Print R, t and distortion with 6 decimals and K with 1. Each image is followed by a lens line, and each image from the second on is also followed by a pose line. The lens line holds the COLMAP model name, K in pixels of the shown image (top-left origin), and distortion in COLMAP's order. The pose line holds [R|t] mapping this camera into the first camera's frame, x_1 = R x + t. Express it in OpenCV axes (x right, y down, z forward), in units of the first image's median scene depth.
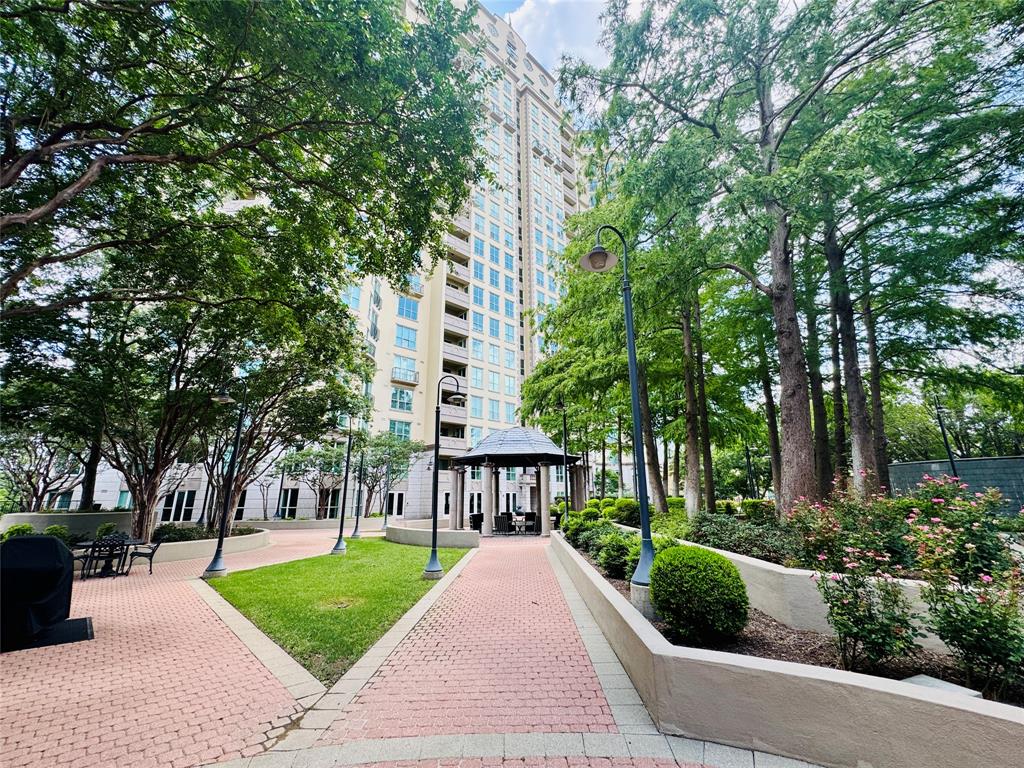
lens RADIAL K [[410.3, 0, 515.9], [0, 410.3, 385.9], [0, 0, 1]] dist [0.000403, 0.000008]
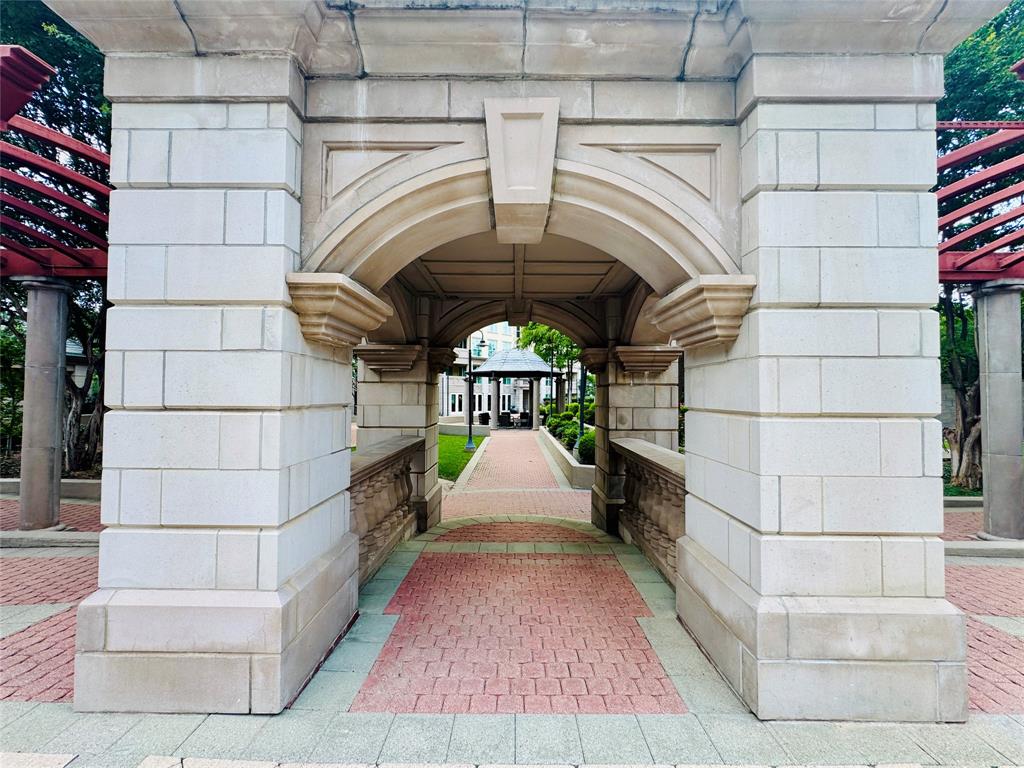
lens RADIAL K [[410.3, 0, 510.7], [0, 410.3, 384.0], [0, 0, 1]] dist [0.000403, 0.000008]
pose [[0.999885, 0.012530, 0.008573, -0.022912], [-0.014208, 0.971297, 0.237446, -0.097209], [-0.005352, -0.237541, 0.971363, -0.269571]]
